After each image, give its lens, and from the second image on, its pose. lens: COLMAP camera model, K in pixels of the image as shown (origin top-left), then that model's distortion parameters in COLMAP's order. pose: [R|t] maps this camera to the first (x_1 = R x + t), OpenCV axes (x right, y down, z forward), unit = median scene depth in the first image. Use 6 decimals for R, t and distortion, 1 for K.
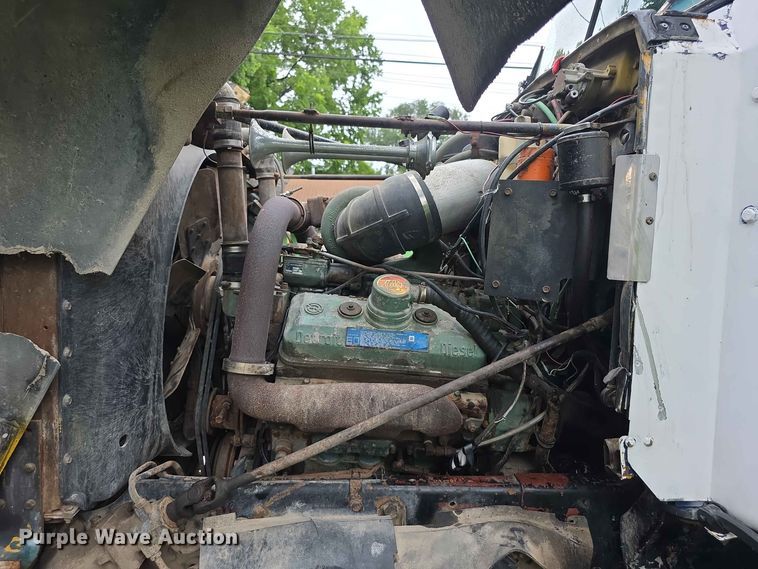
lens RADIAL K [[513.8, 0, 378.1], [0, 513.8, 280.5], [0, 0, 1]] dist [0.057777, -0.057960]
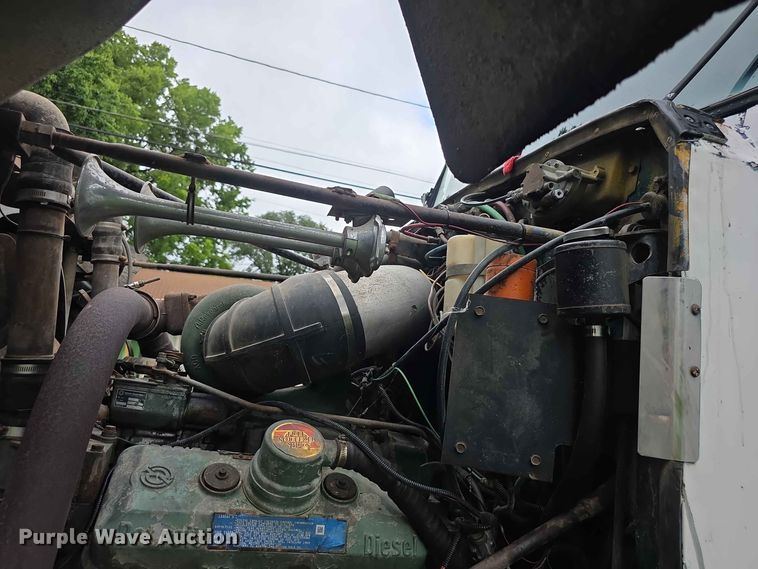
lens RADIAL K [[513.8, 0, 378.0], [0, 513.8, 287.1], [0, 0, 1]] dist [0.057777, -0.057960]
pose [[0.960380, 0.094408, 0.262215, -0.060919], [-0.041487, 0.978822, -0.200465, -0.052324], [-0.275587, 0.181644, 0.943958, 0.335104]]
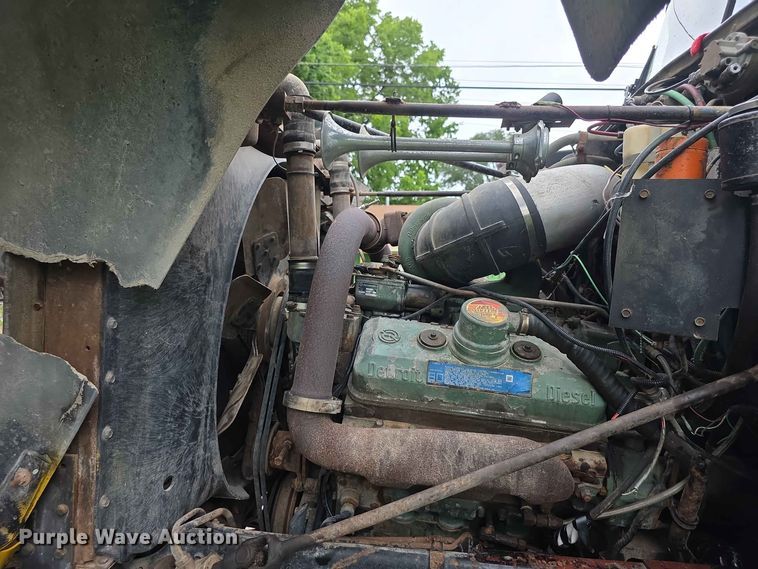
lens RADIAL K [[513.8, 0, 377.0], [0, 513.8, 281.0], [0, 0, 1]] dist [0.057777, -0.057960]
pose [[0.989839, 0.019073, -0.140911, -0.029447], [-0.026773, 0.998238, -0.052952, 0.009337], [0.139653, 0.056187, 0.988605, 0.162197]]
